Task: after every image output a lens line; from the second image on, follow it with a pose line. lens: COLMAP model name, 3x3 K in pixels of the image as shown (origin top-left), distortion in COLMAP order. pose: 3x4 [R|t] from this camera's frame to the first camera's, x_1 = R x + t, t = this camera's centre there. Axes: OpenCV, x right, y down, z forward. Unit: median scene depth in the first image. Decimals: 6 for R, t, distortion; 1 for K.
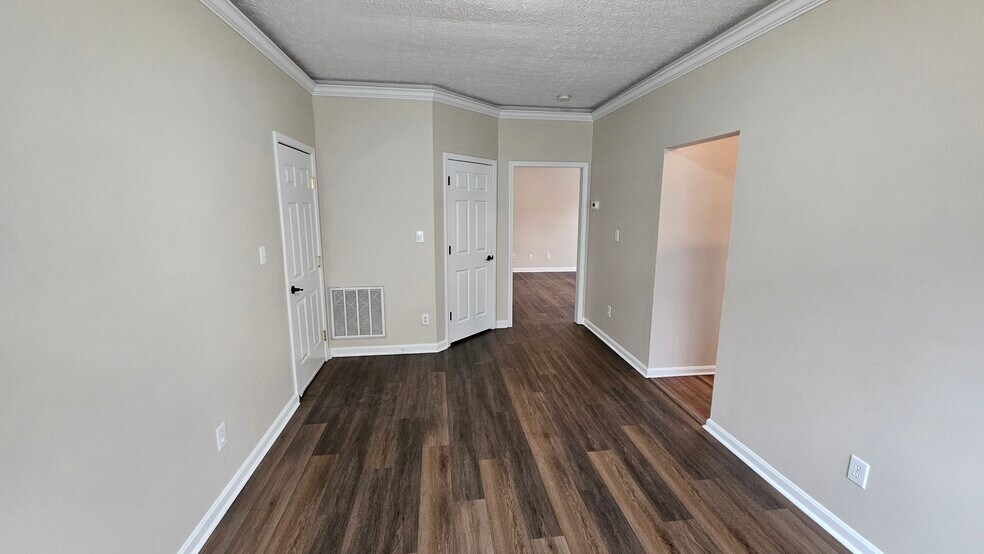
lens RADIAL K [[404.1, 0, 491.7], [0, 404.1, 272.6], [0, 0, 1]] dist [0.001592, 0.000157]
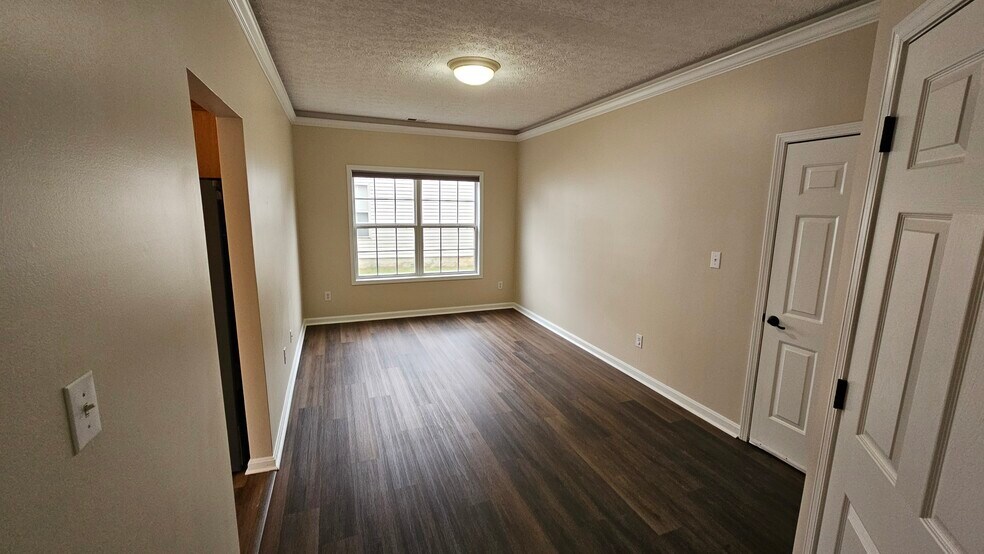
lens RADIAL K [[404.1, 0, 491.7], [0, 404.1, 272.6], [0, 0, 1]] dist [0.001592, 0.000157]
pose [[-0.970569, 0.016710, -0.240243, 0.266738], [-0.065069, 0.942290, 0.328415, -0.288750], [0.231866, 0.334382, -0.913470, 1.633360]]
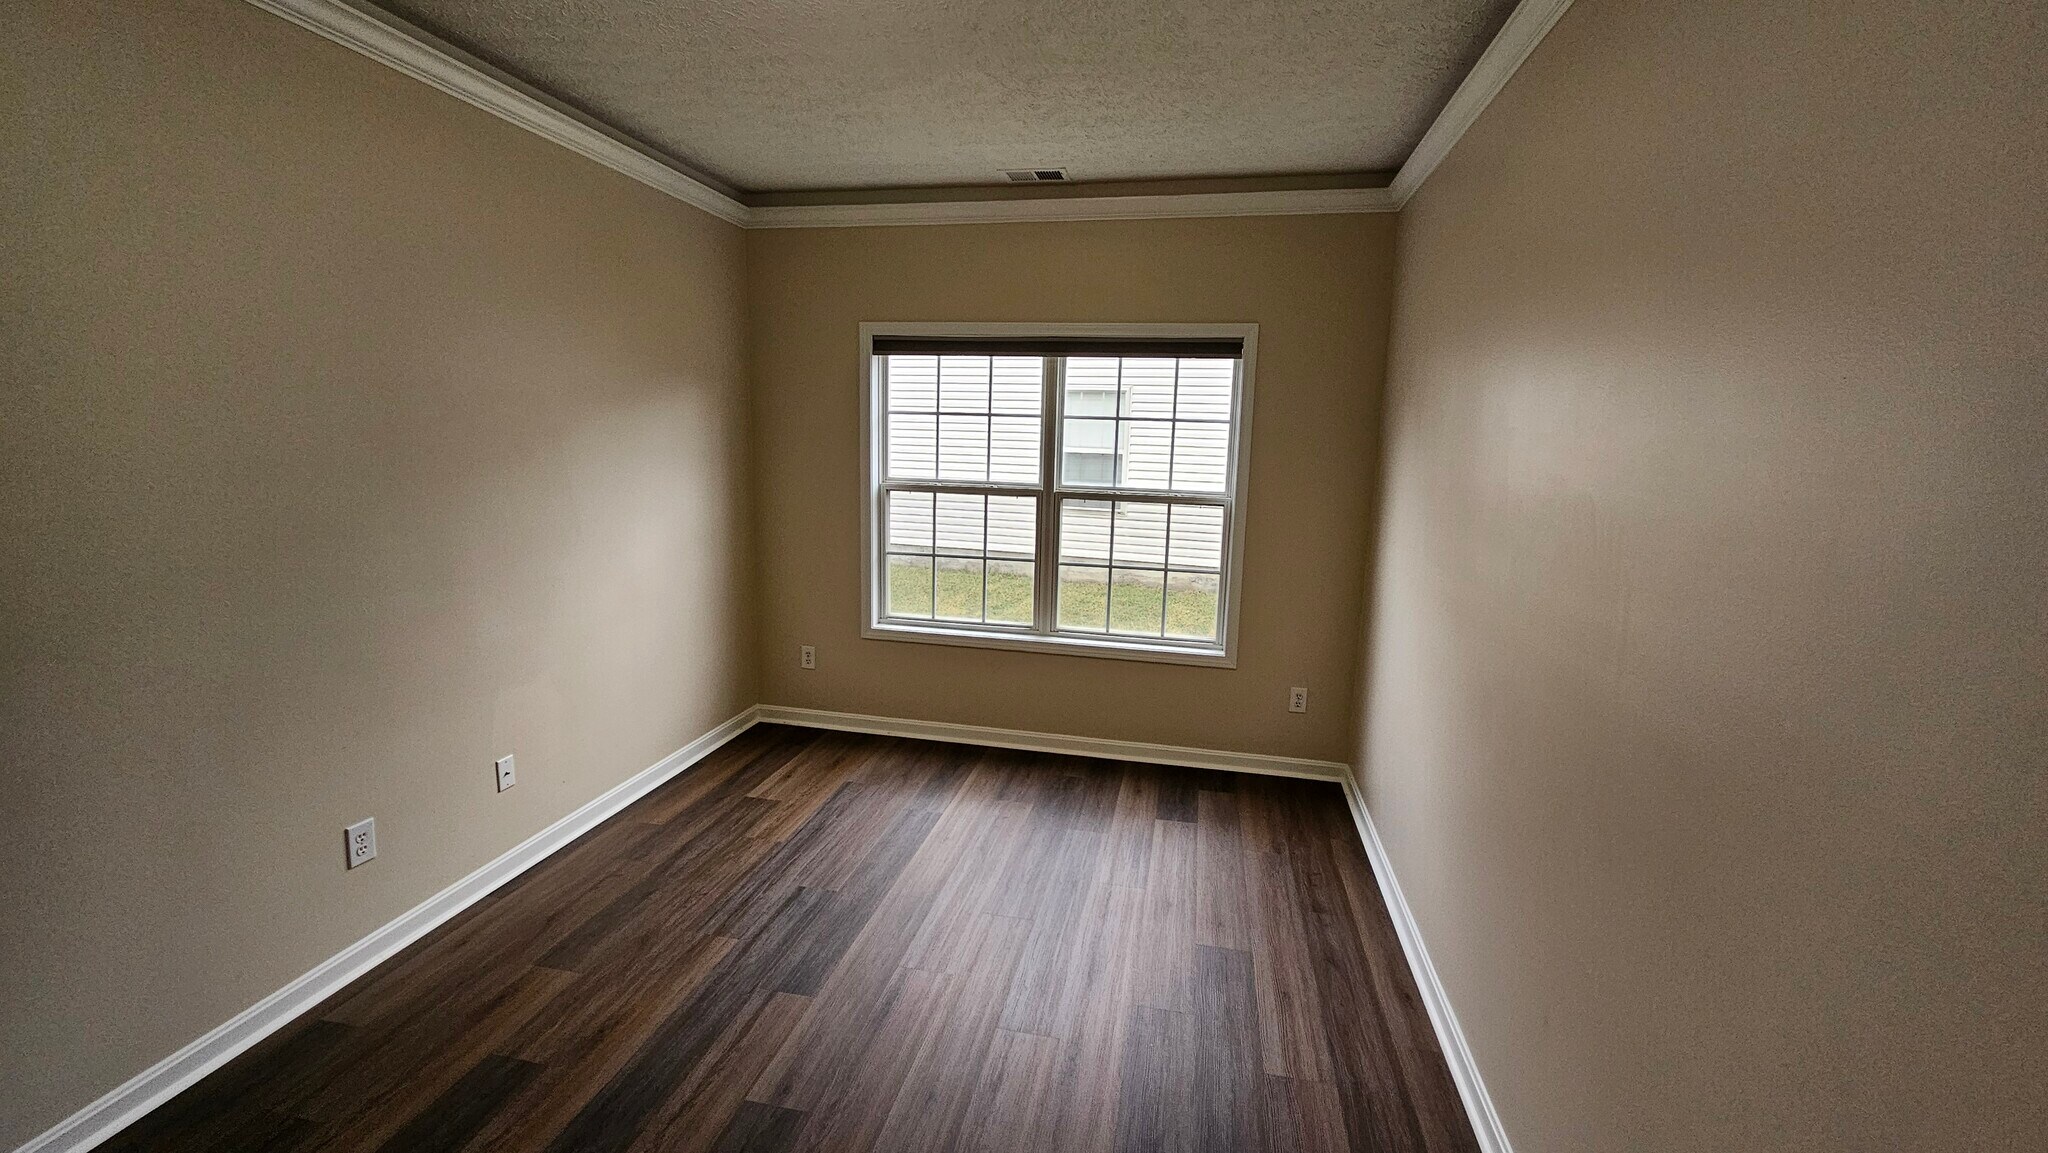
lens RADIAL K [[841.1, 0, 1023.4], [0, 841.1, 567.3], [0, 0, 1]] dist [0.001592, 0.000157]
pose [[-0.940809, -0.088464, 0.327189, -0.270509], [0.027808, 0.941936, 0.334639, -0.191899], [-0.337795, 0.323930, -0.883722, 1.010036]]
